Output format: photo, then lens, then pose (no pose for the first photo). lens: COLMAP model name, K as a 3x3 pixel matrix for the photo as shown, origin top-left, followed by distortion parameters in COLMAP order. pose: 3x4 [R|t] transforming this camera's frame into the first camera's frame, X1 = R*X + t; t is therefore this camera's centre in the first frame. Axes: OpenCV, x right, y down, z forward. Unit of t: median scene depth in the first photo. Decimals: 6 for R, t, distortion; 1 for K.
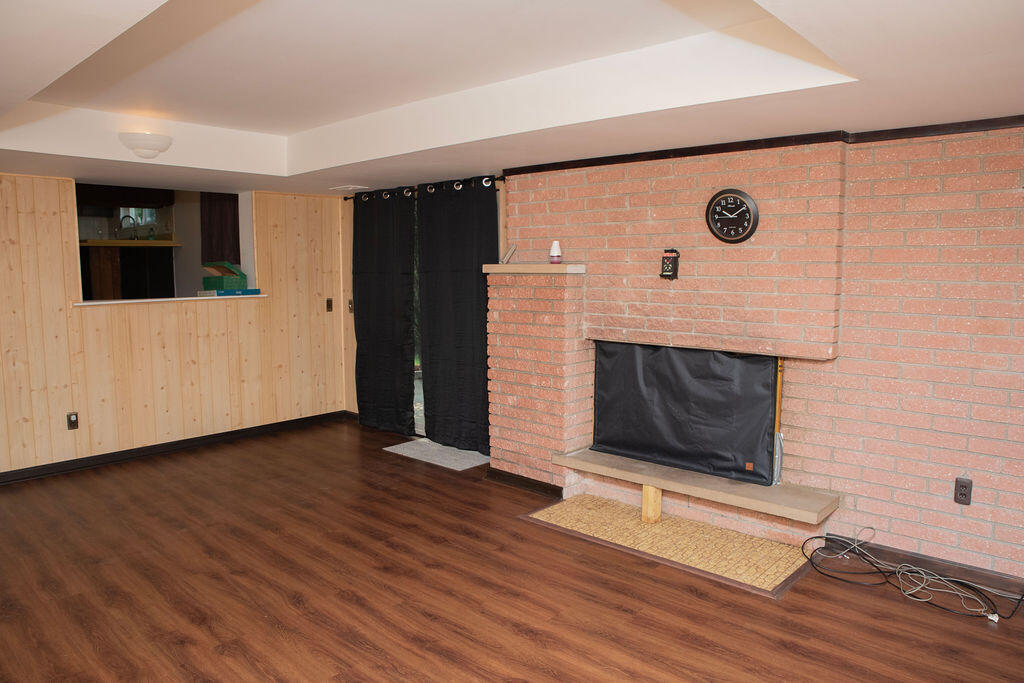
lens RADIAL K [[698.3, 0, 512.0], [0, 698.3, 341.5], [0, 0, 1]] dist [-0.132540, 0.131532]
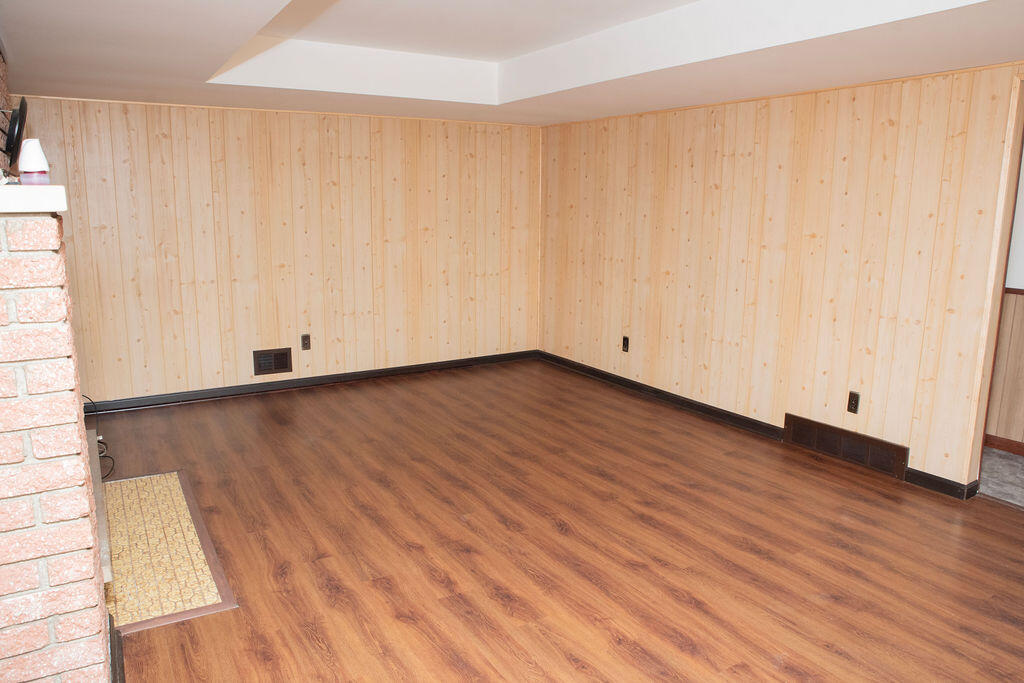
lens RADIAL K [[698.3, 0, 512.0], [0, 698.3, 341.5], [0, 0, 1]] dist [-0.132540, 0.131532]
pose [[-0.961800, -0.057136, 0.267723, -0.484089], [0.024686, 0.955890, 0.292687, -0.185246], [-0.272637, 0.288116, -0.917964, 1.819547]]
